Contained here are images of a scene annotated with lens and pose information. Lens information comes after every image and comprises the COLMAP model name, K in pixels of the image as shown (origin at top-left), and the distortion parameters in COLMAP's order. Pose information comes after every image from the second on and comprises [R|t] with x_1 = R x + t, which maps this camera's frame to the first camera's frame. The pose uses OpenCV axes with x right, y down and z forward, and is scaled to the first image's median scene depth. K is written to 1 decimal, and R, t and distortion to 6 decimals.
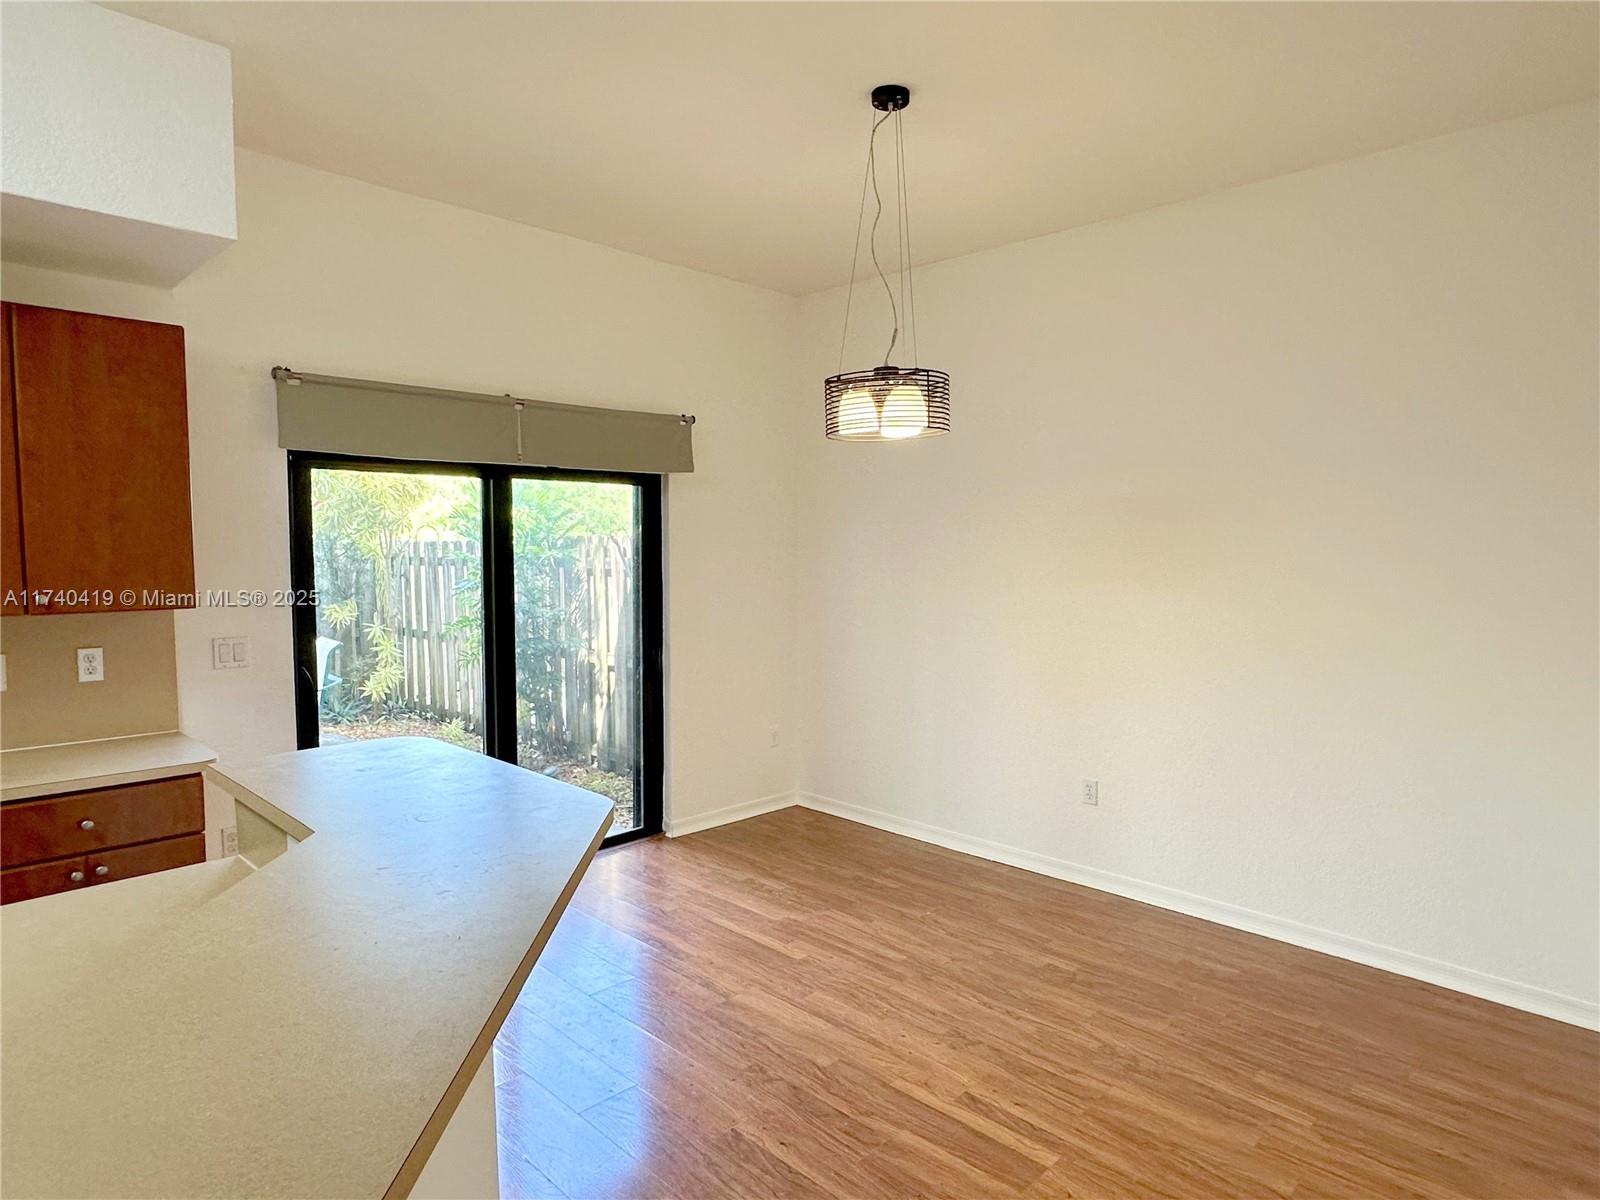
lens RADIAL K [[940.8, 0, 806.3], [0, 940.8, 604.8], [0, 0, 1]] dist [-0.000929, 0.007290]
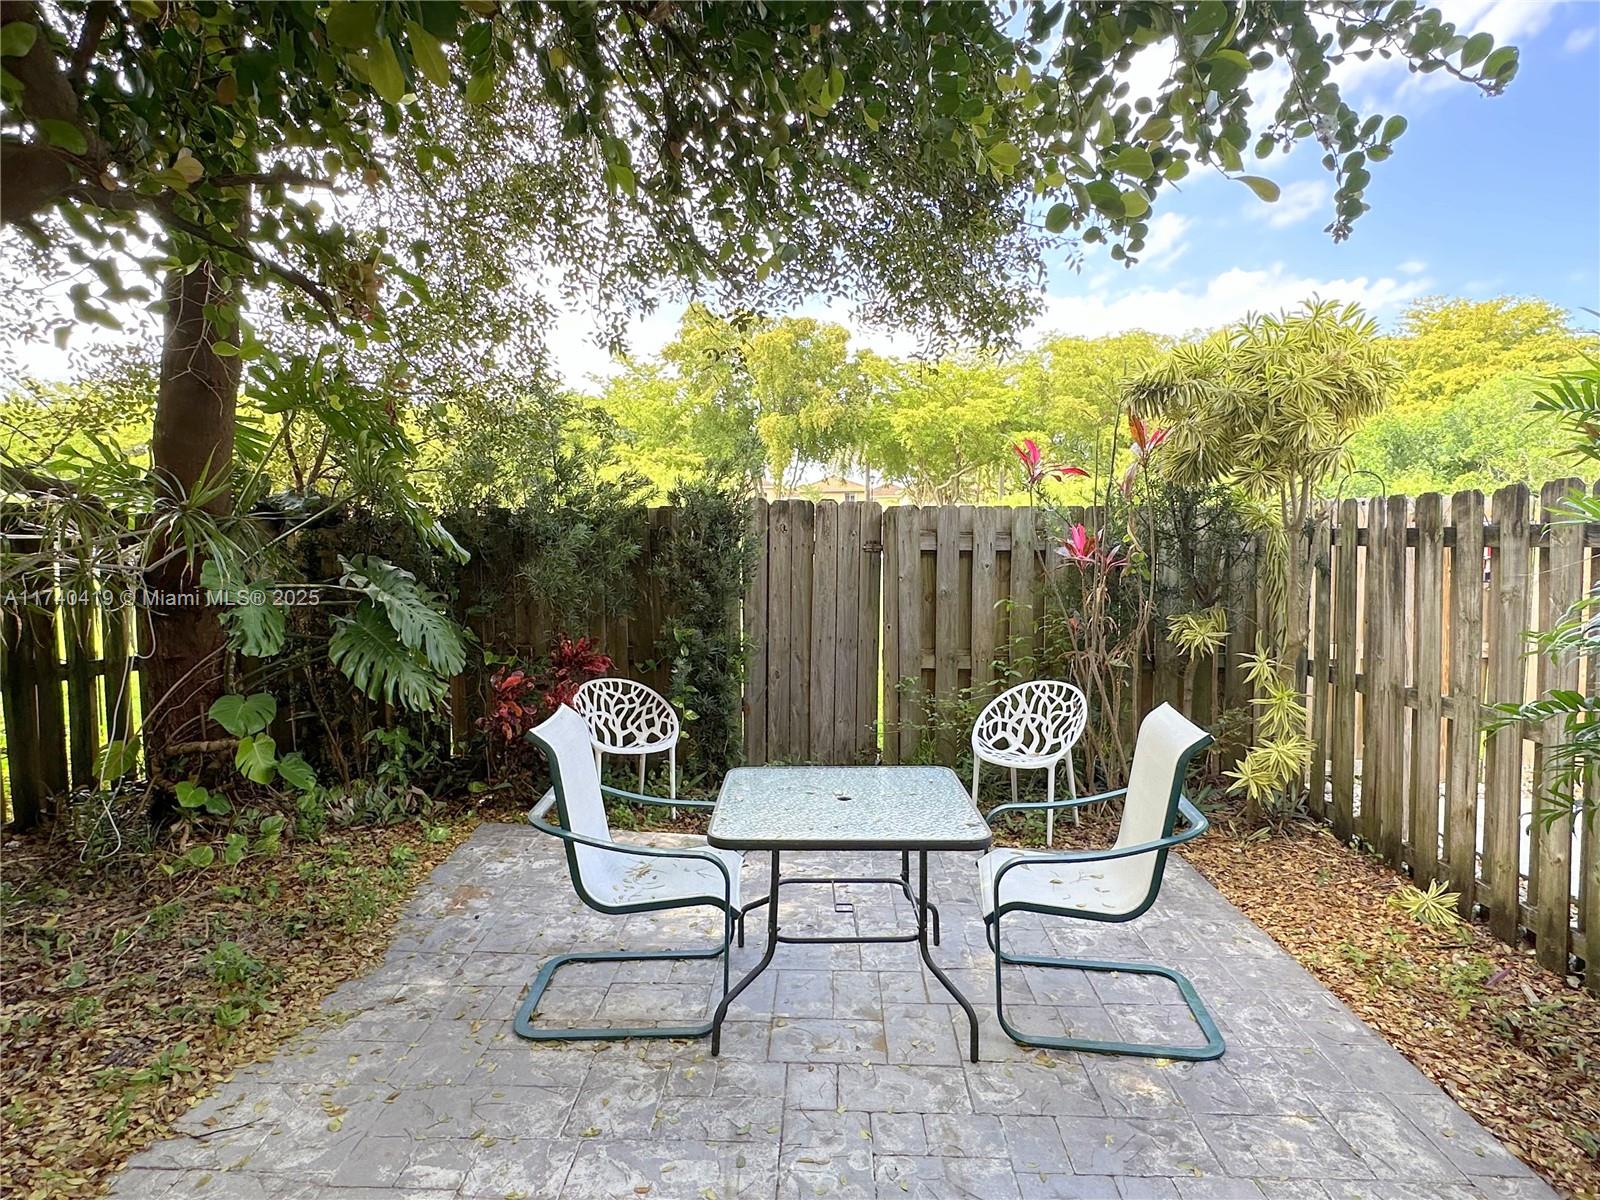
lens RADIAL K [[912.8, 0, 796.9], [0, 912.8, 608.2], [0, 0, 1]] dist [0.007042, 0.000031]
pose [[0.656637, 0.051226, -0.752465, -0.690637], [-0.032431, 0.998686, 0.039687, -0.052156], [0.753509, -0.001656, 0.657435, 1.315072]]
